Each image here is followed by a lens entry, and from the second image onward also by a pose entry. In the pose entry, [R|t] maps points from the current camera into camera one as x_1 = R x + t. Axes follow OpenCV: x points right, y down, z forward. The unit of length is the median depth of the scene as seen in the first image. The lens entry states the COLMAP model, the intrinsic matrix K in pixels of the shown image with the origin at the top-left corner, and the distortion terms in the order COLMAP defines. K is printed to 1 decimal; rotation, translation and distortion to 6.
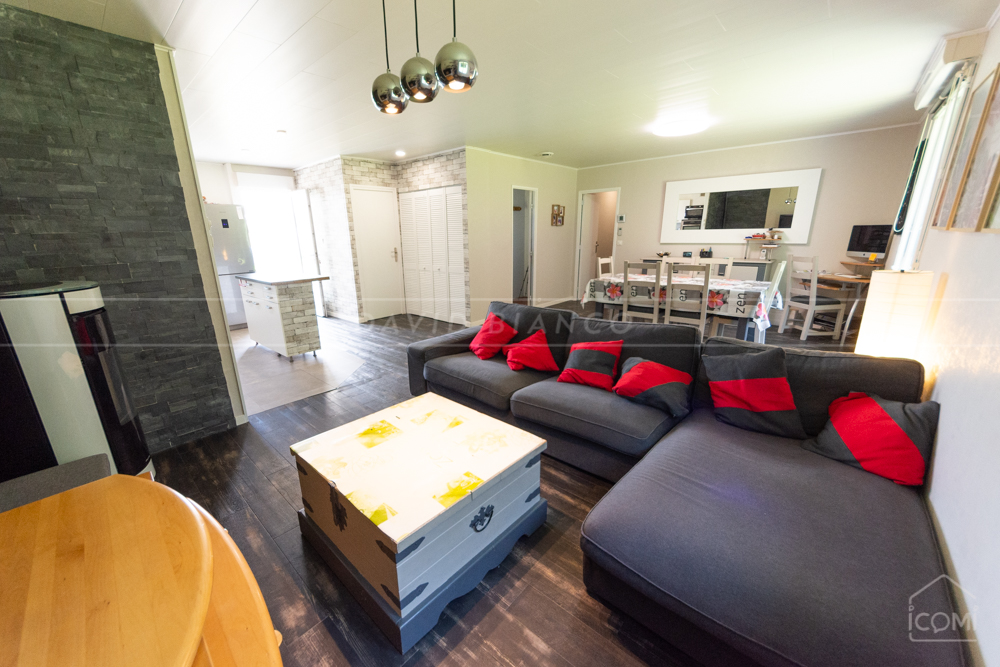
lens RADIAL K [[381.0, 0, 482.4], [0, 381.0, 335.9], [0, 0, 1]] dist [-0.000639, 0.000147]
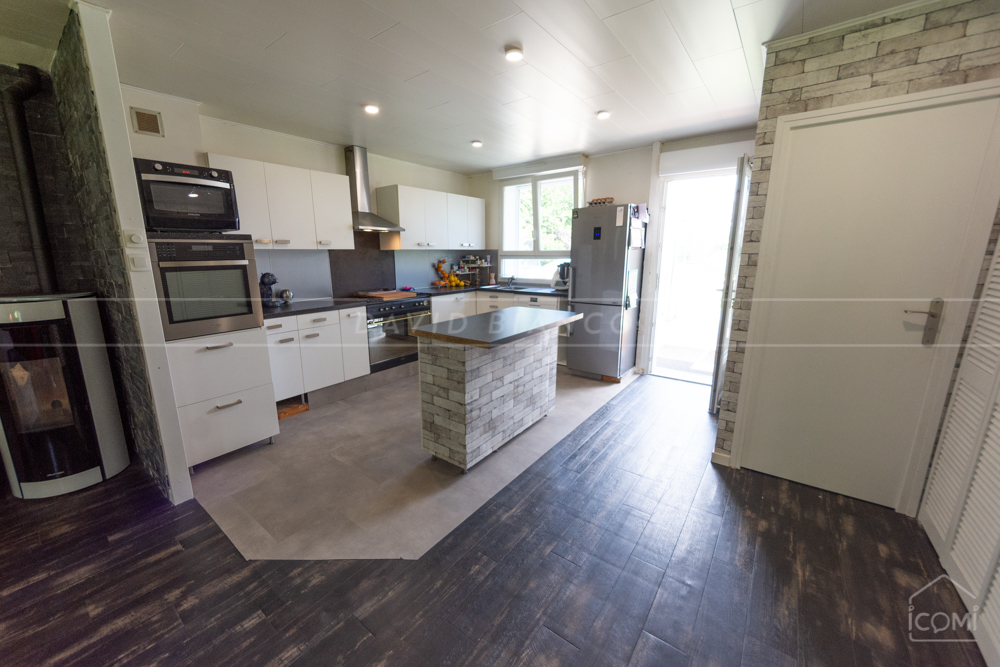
lens RADIAL K [[381.0, 0, 482.4], [0, 381.0, 335.9], [0, 0, 1]] dist [-0.000639, 0.000147]
pose [[0.089329, 0.231155, -0.968807, 0.014831], [-0.262445, 0.943784, 0.200986, -0.092418], [0.960803, 0.236304, 0.144973, 0.337756]]
